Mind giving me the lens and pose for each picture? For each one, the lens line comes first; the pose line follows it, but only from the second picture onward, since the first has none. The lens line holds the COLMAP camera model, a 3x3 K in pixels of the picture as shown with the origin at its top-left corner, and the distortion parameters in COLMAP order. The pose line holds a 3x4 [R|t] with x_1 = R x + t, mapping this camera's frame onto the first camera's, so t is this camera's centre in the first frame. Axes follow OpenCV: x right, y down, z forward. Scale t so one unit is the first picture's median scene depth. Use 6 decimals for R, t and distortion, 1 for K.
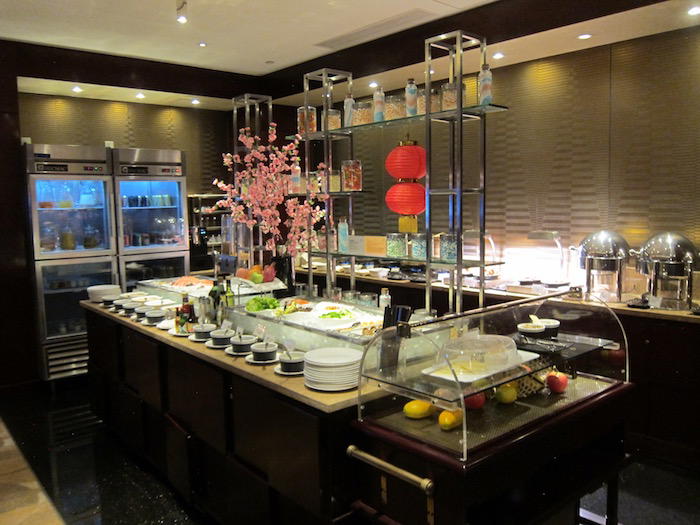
lens RADIAL K [[578.0, 0, 354.3], [0, 578.0, 264.2], [0, 0, 1]] dist [-0.050027, -0.004373]
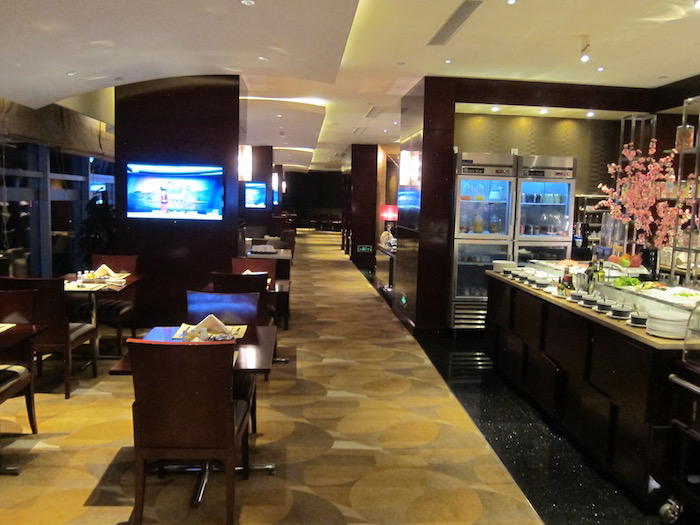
lens RADIAL K [[578.0, 0, 354.3], [0, 578.0, 264.2], [0, 0, 1]] dist [-0.050027, -0.004373]
pose [[0.800149, 0.102828, -0.590921, 0.088735], [-0.100361, 0.994258, 0.037118, 0.035823], [0.591345, 0.029606, 0.805875, -0.331109]]
